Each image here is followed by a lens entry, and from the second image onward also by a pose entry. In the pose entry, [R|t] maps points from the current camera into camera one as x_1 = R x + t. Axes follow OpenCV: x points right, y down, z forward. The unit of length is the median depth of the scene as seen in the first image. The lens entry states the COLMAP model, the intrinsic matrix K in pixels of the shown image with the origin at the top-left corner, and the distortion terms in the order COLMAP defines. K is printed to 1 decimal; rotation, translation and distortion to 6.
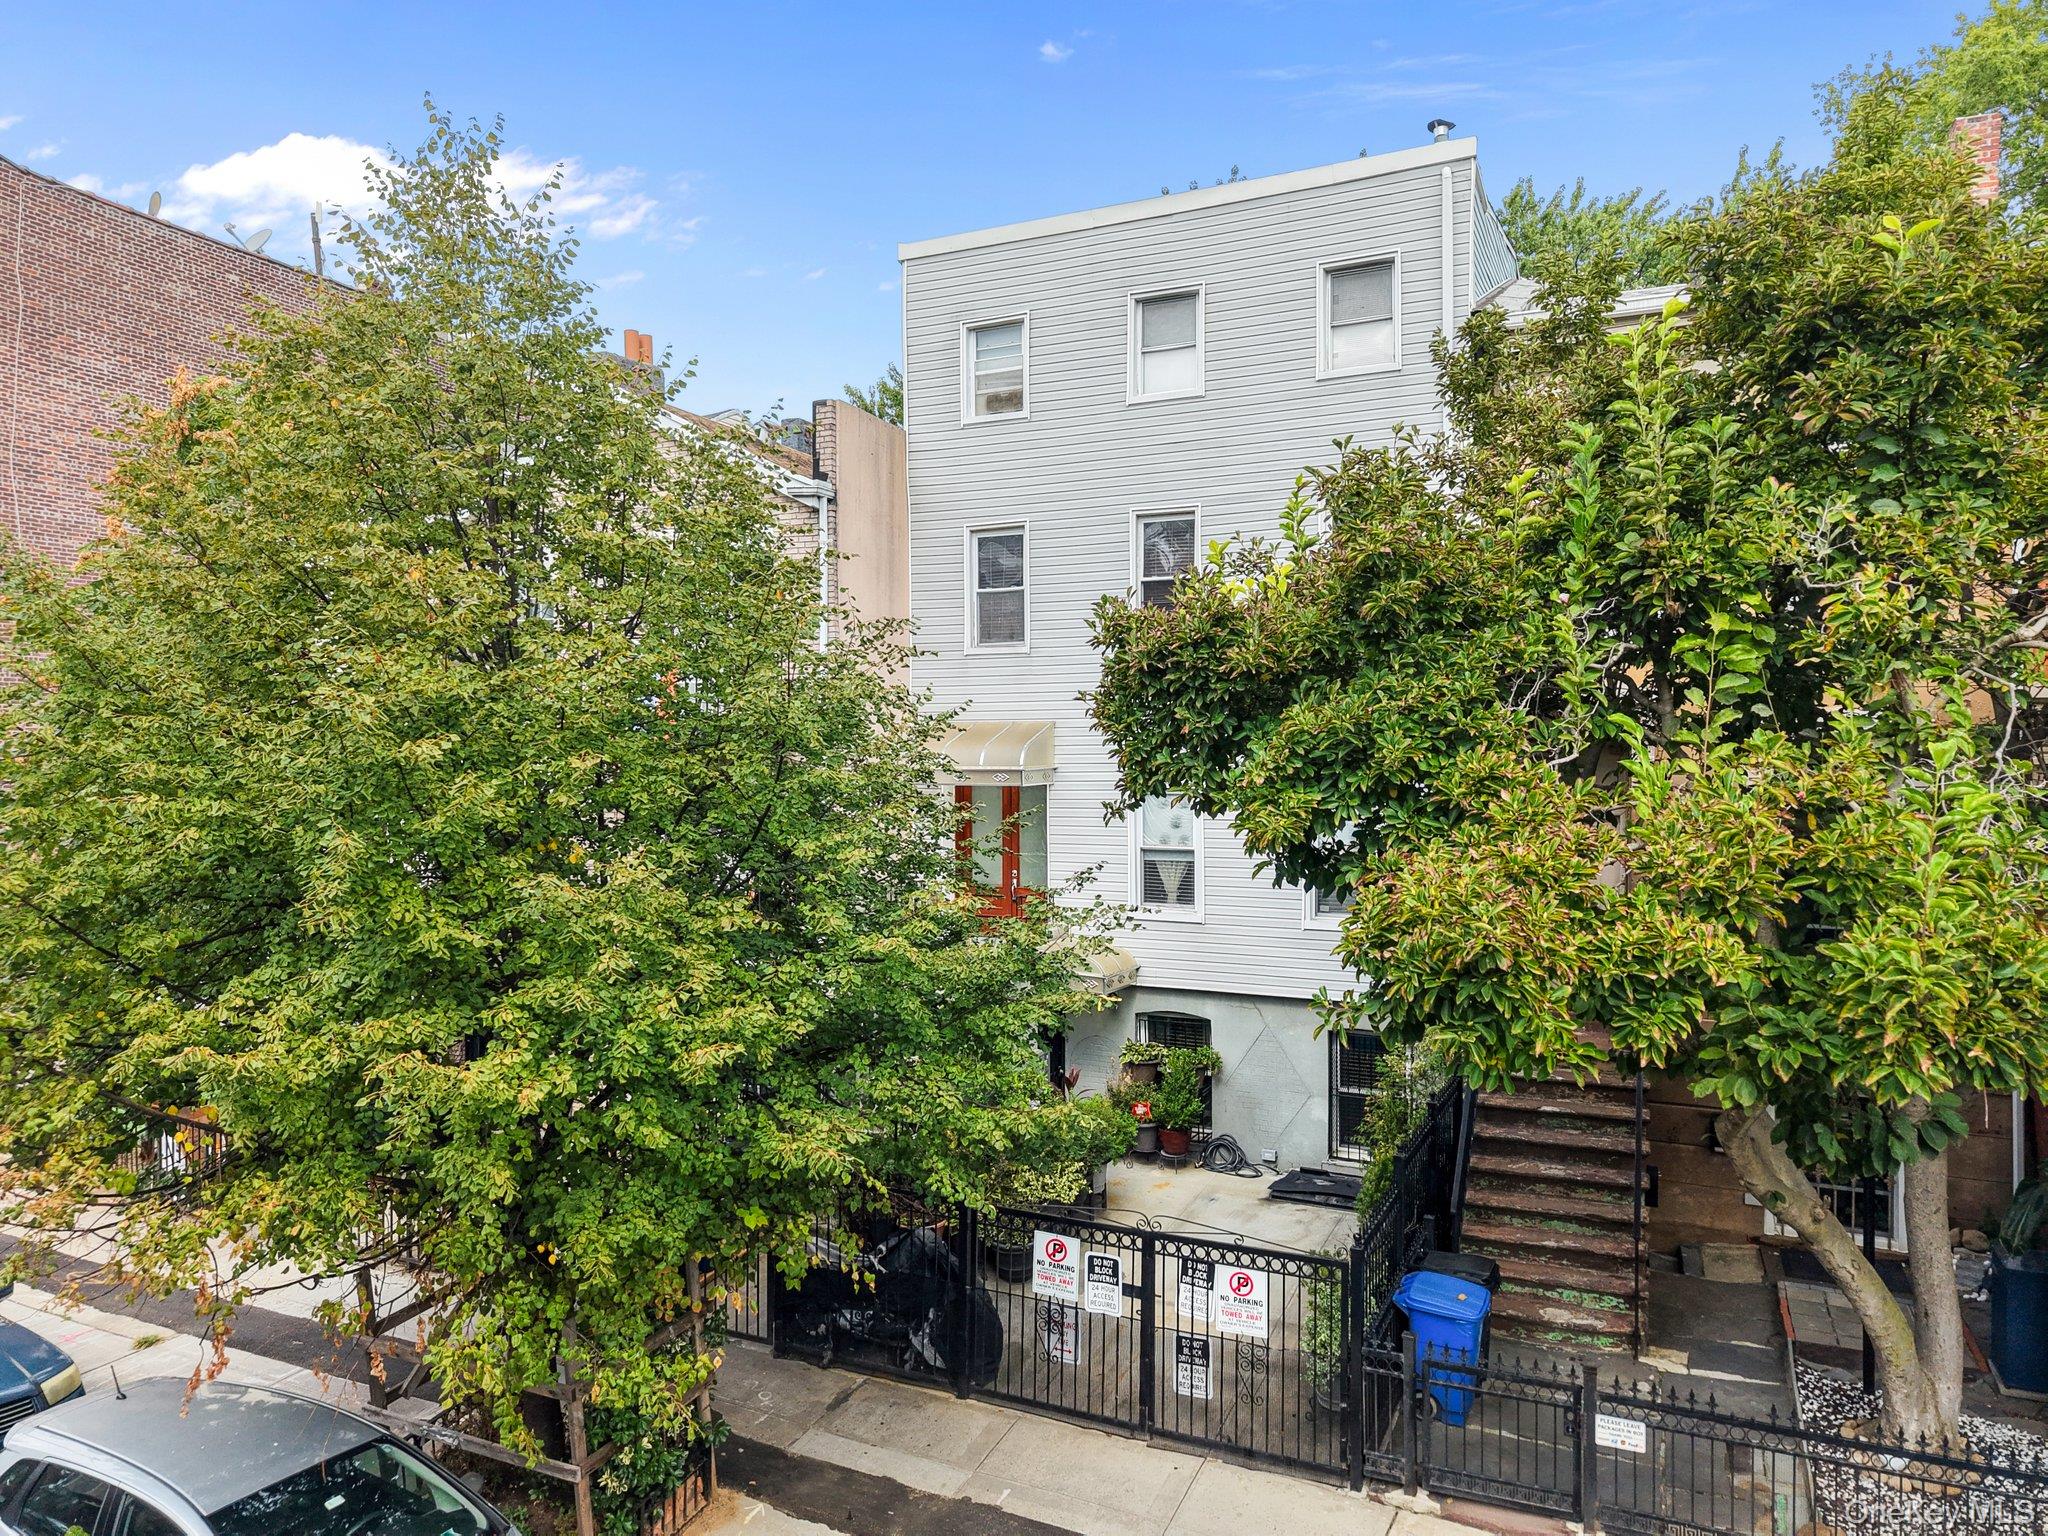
lens RADIAL K [[1379.9, 0, 1021.1], [0, 1379.9, 767.6], [0, 0, 1]] dist [0.019902, -0.024002]
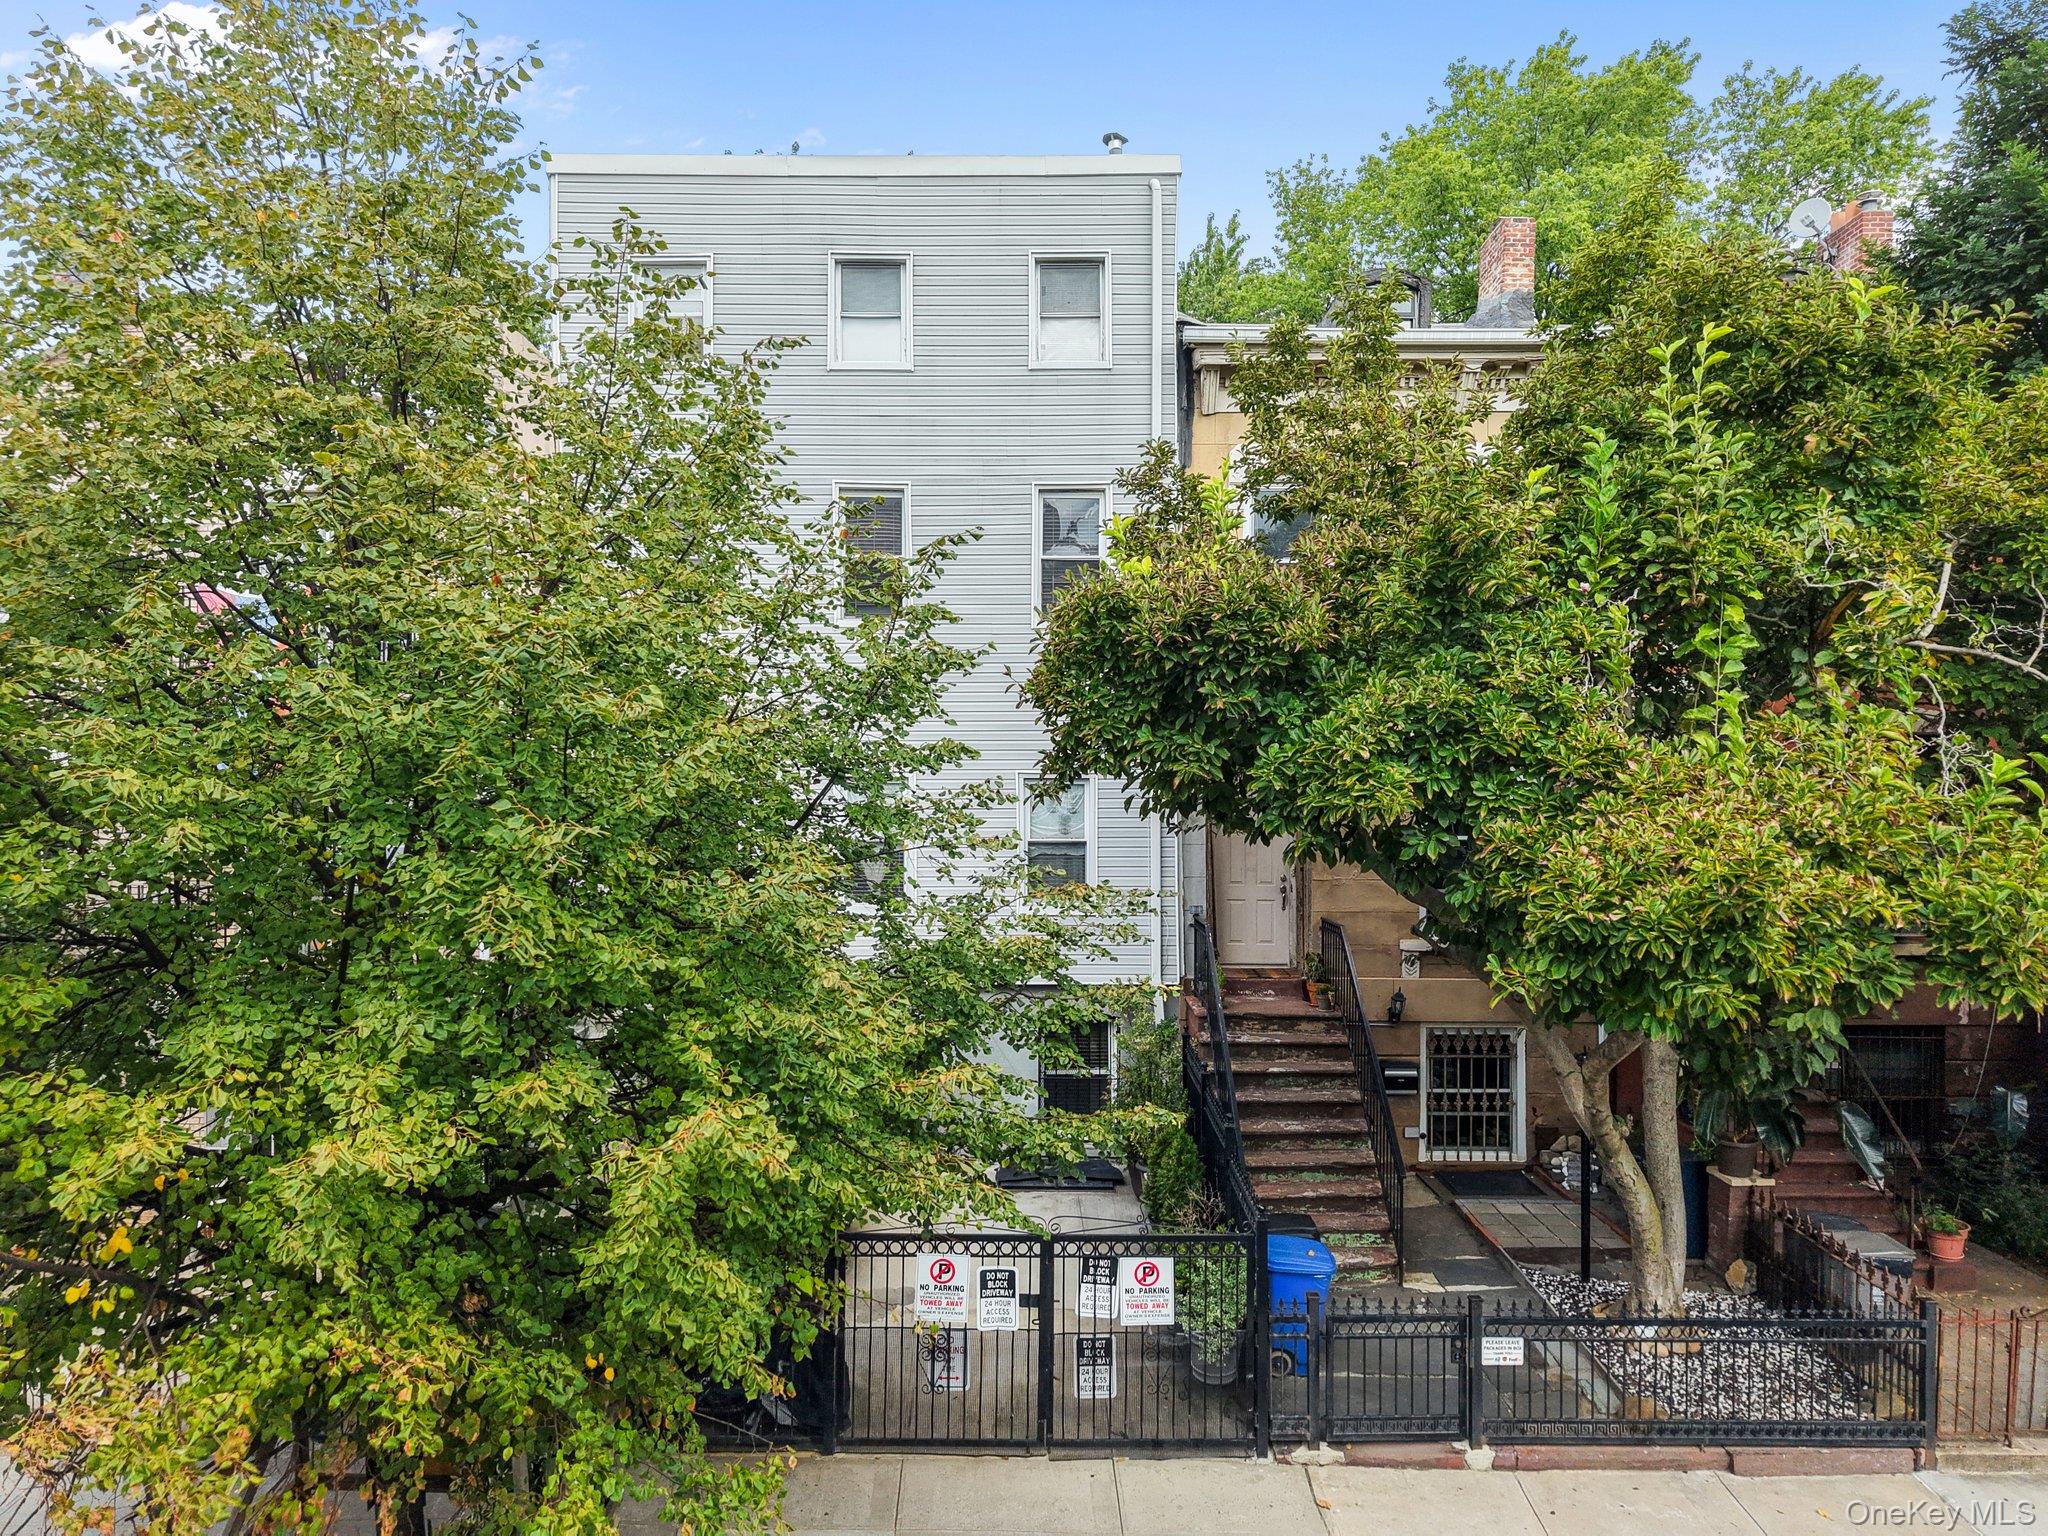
lens RADIAL K [[1379.9, 0, 1023.4], [0, 1379.9, 767.0], [0, 0, 1]] dist [0.019902, -0.024002]
pose [[0.902040, -0.003020, 0.431641, -0.332386], [0.003023, 0.999995, 0.000679, 0.011828], [-0.431641, 0.000693, 0.902045, 0.146171]]
